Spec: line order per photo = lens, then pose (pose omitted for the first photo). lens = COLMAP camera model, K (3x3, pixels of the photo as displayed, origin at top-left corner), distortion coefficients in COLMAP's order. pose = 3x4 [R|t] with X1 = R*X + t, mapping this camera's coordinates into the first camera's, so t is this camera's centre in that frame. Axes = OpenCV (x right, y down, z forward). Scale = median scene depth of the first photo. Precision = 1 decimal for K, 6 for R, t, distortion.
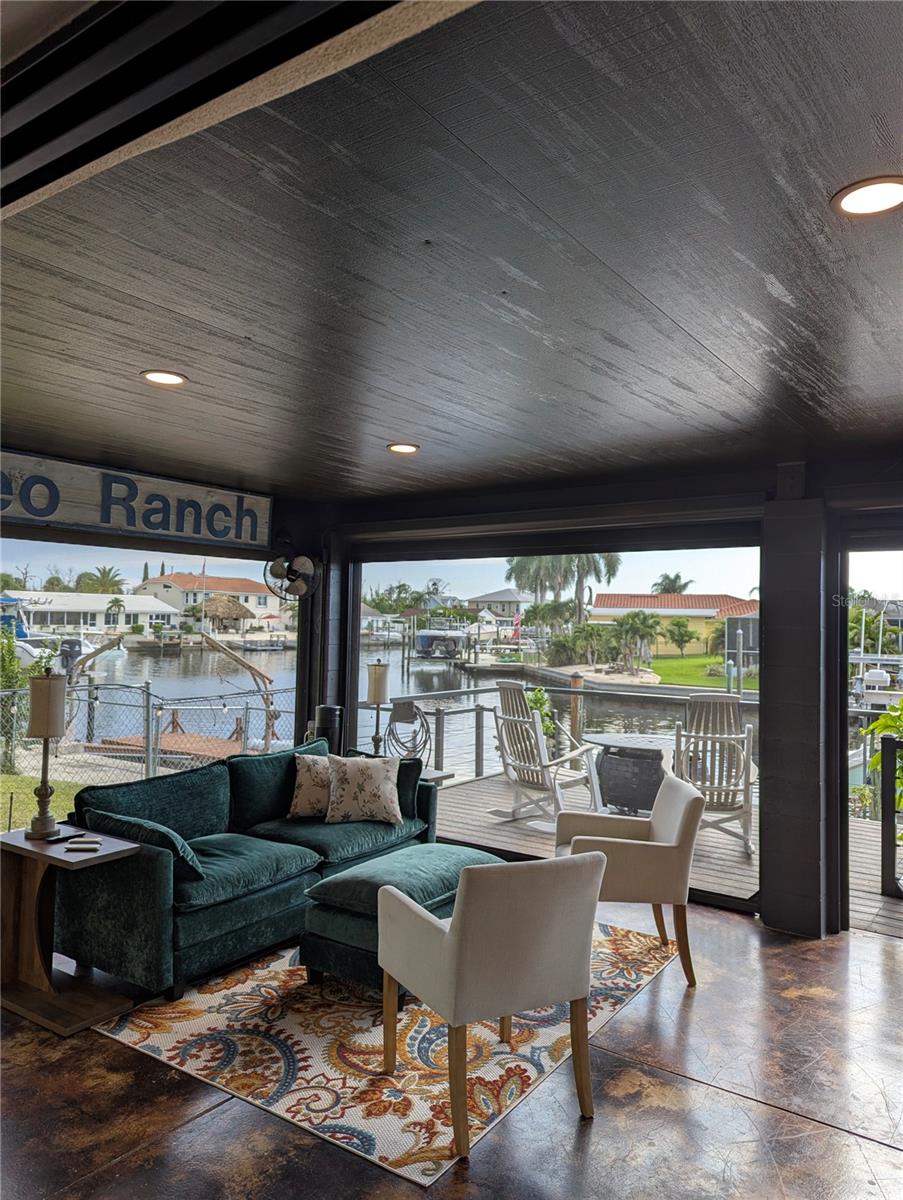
lens RADIAL K [[845.4, 0, 479.7], [0, 845.4, 600.8], [0, 0, 1]] dist [0.056550, 0.001216]
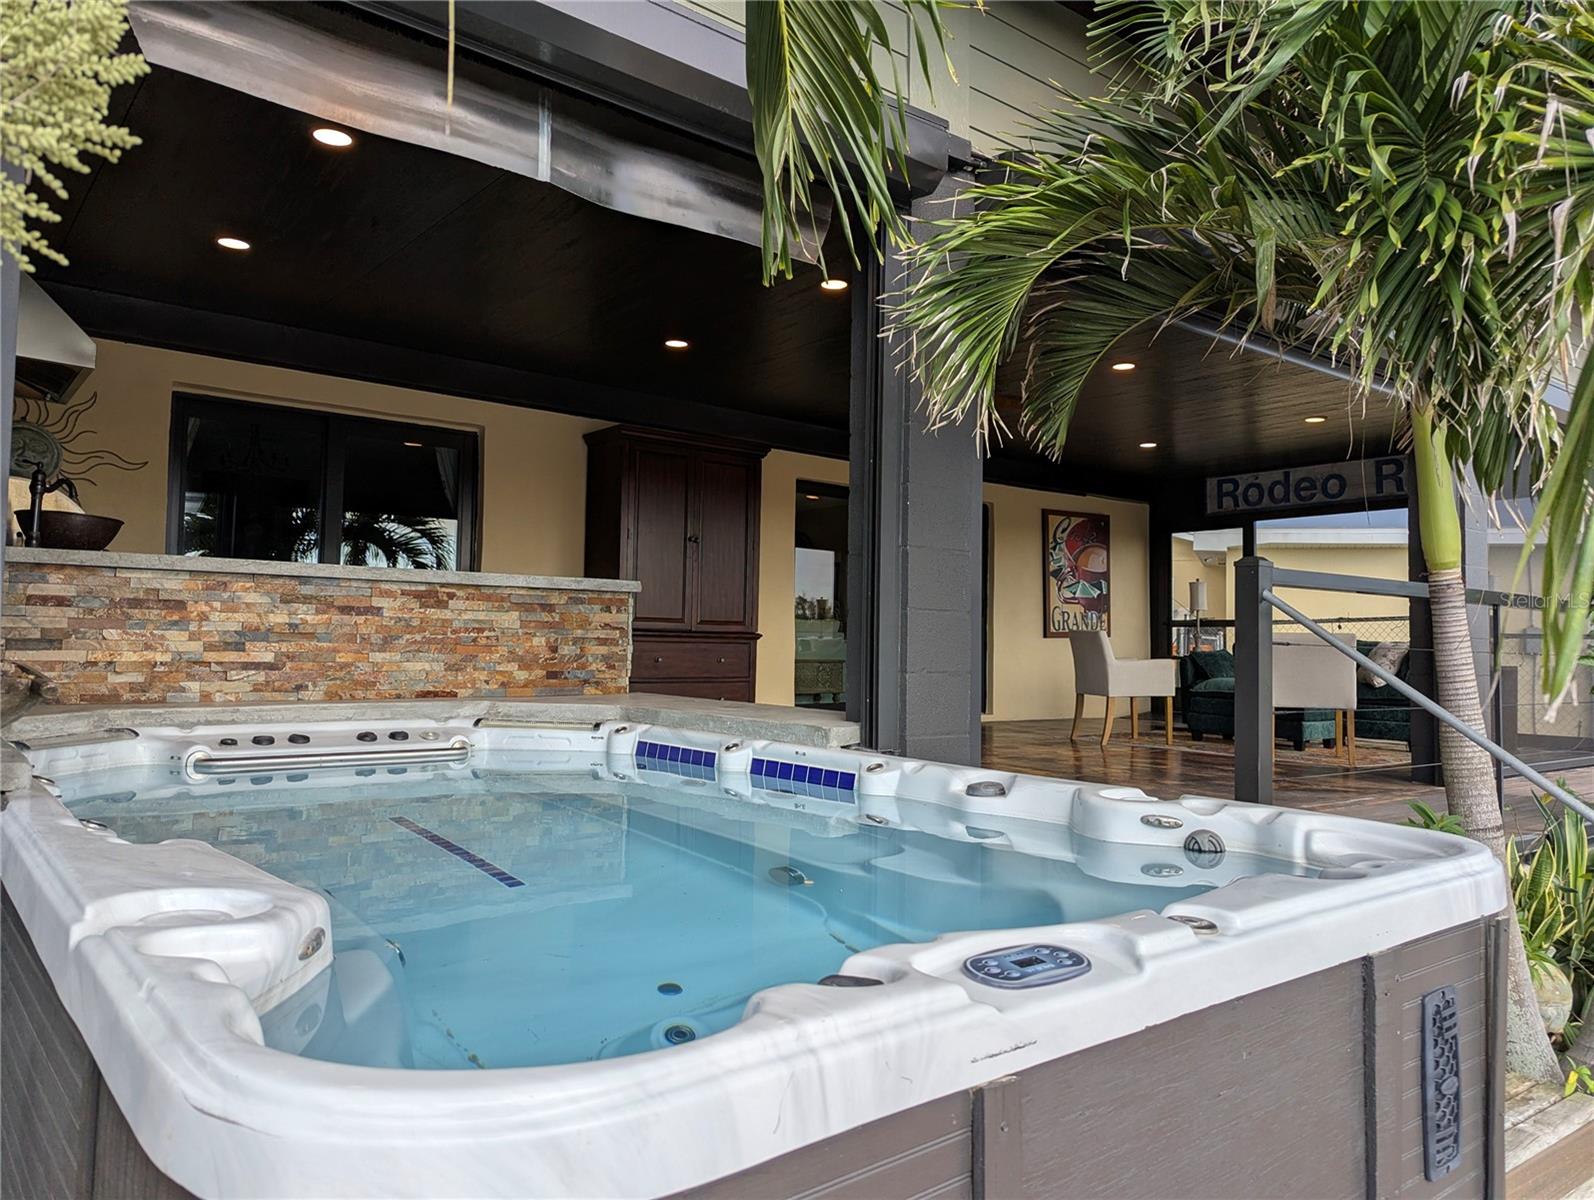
lens RADIAL K [[1118.0, 0, 799.1], [0, 1118.0, 598.4], [0, 0, 1]] dist [0.035355, -0.009694]
pose [[-0.267767, -0.062300, -0.961467, 1.702900], [0.011053, 0.997643, -0.067722, 0.211646], [0.963420, -0.028761, -0.266447, 0.552250]]
